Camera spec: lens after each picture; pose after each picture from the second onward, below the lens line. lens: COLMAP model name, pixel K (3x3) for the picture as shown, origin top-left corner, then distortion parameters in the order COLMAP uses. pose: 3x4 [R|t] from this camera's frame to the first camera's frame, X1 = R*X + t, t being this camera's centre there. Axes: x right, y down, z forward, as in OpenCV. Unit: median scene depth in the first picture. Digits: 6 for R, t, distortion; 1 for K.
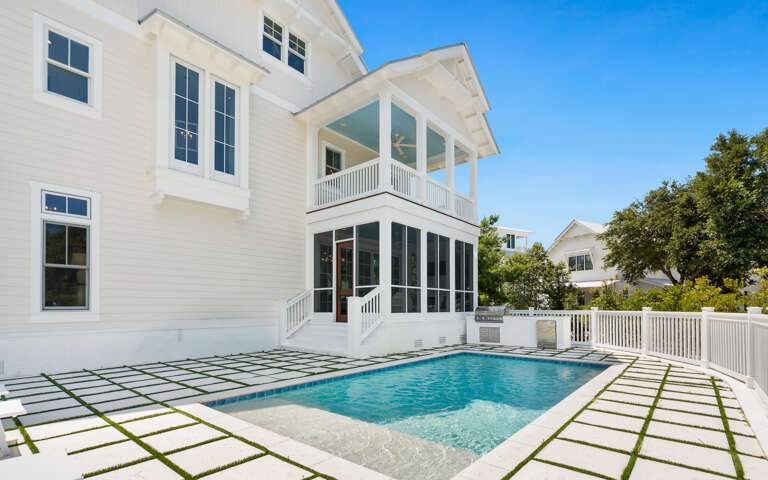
lens RADIAL K [[341.5, 0, 377.3], [0, 341.5, 304.5], [0, 0, 1]] dist [-0.012835, 0.001778]
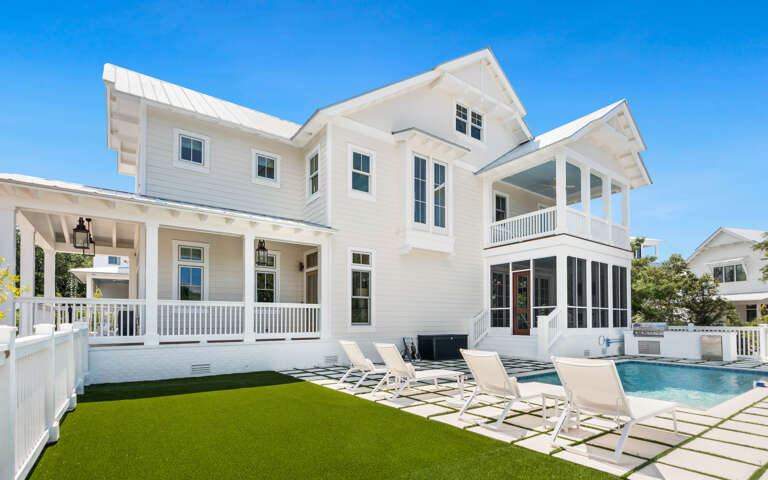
lens RADIAL K [[341.5, 0, 386.2], [0, 341.5, 314.3], [0, 0, 1]] dist [-0.012835, 0.001778]
pose [[0.970419, -0.003314, -0.241405, -0.268631], [-0.000006, 0.999905, -0.013750, -0.007582], [0.241428, 0.013345, 0.970327, -0.336182]]
